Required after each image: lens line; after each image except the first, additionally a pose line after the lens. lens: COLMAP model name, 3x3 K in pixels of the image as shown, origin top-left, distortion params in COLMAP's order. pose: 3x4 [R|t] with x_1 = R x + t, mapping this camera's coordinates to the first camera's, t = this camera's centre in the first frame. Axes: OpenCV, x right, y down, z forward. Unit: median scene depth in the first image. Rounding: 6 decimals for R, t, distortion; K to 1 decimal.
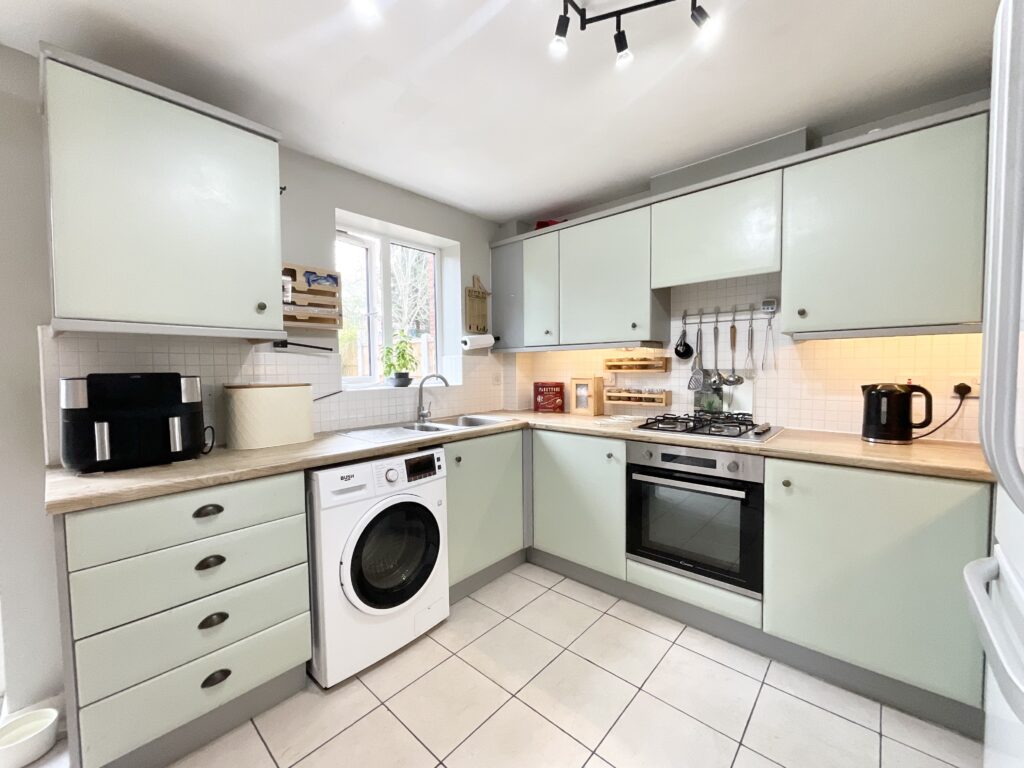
lens RADIAL K [[413.2, 0, 517.5], [0, 413.2, 385.4], [0, 0, 1]] dist [-0.002359, 0.002100]
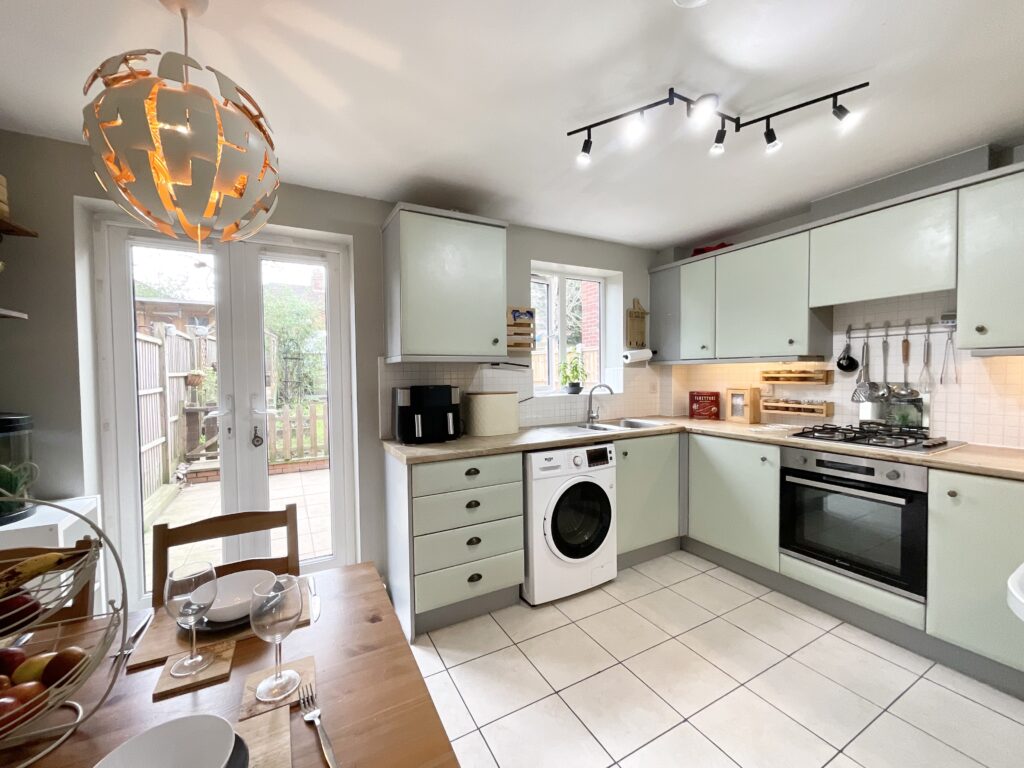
lens RADIAL K [[413.2, 0, 514.4], [0, 413.2, 385.9], [0, 0, 1]] dist [-0.002359, 0.002100]
pose [[0.940112, 0.009491, -0.340733, -0.035195], [-0.011958, 0.999915, -0.005139, -0.016044], [0.340655, 0.008906, 0.940146, -0.302366]]
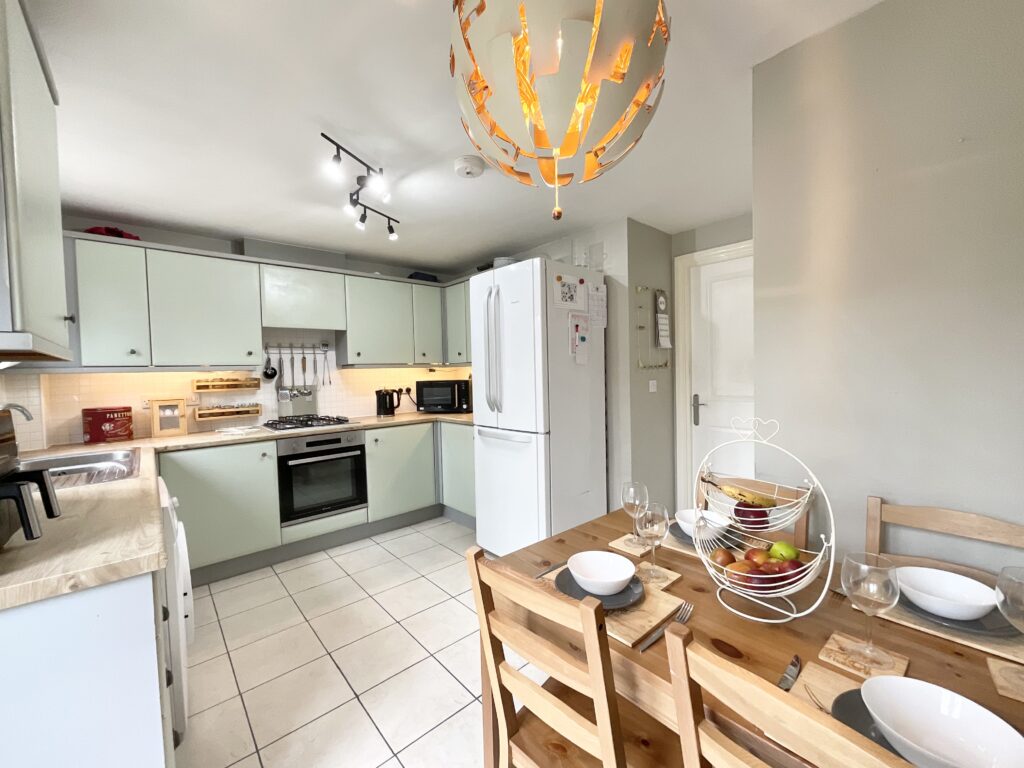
lens RADIAL K [[413.2, 0, 514.0], [0, 413.2, 385.0], [0, 0, 1]] dist [-0.002359, 0.002100]
pose [[0.116285, -0.025434, 0.992890, -0.995472], [0.070104, 0.997389, 0.017339, -0.014696], [-0.990739, 0.067589, 0.117764, 0.064945]]
